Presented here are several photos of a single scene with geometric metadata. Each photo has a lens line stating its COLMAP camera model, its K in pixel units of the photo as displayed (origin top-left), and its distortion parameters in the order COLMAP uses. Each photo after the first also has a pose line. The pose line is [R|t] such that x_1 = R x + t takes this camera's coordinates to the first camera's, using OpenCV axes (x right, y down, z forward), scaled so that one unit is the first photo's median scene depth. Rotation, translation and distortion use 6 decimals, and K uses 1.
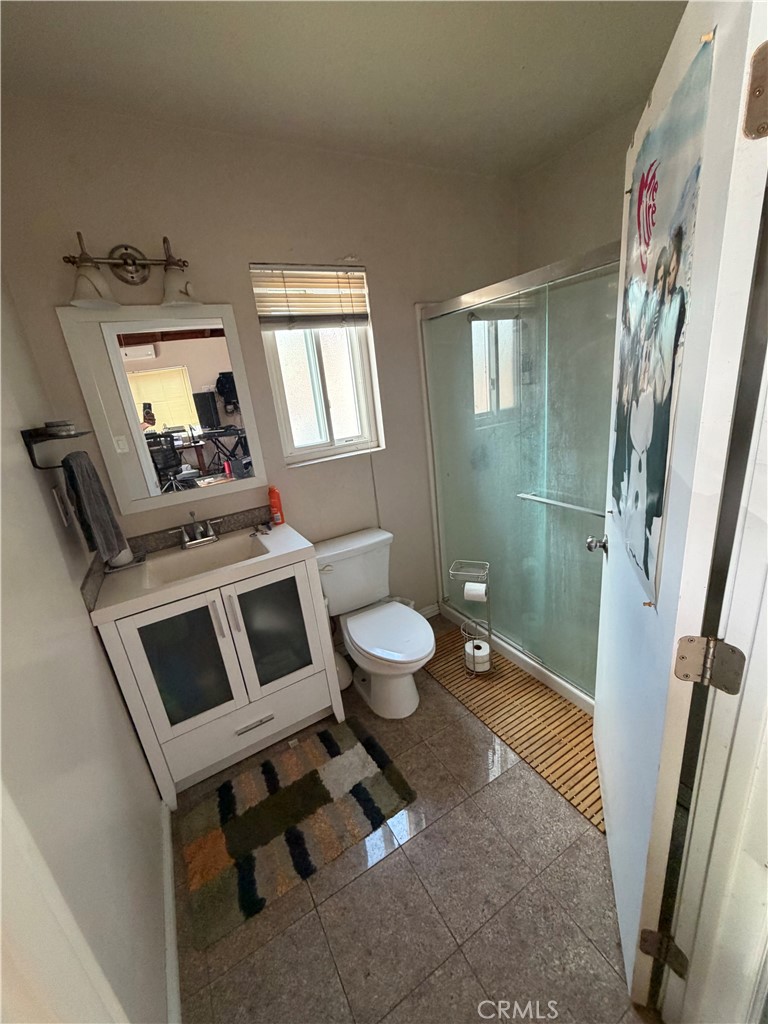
lens RADIAL K [[408.8, 0, 385.7], [0, 408.8, 510.9], [0, 0, 1]] dist [0.000197, 0.000299]
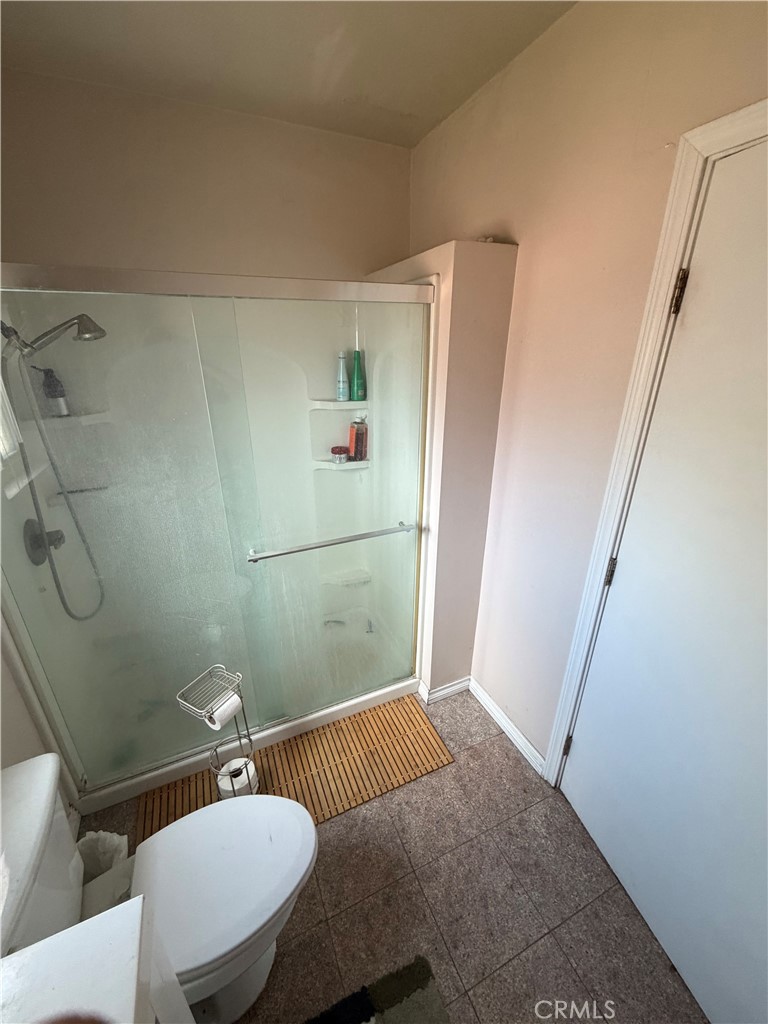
lens RADIAL K [[408.8, 0, 383.4], [0, 408.8, 510.5], [0, 0, 1]] dist [0.000197, 0.000299]
pose [[0.102299, -0.281444, 0.954109, -0.395120], [0.297143, 0.923996, 0.240702, -0.251067], [-0.949337, 0.258883, 0.178152, 0.618409]]
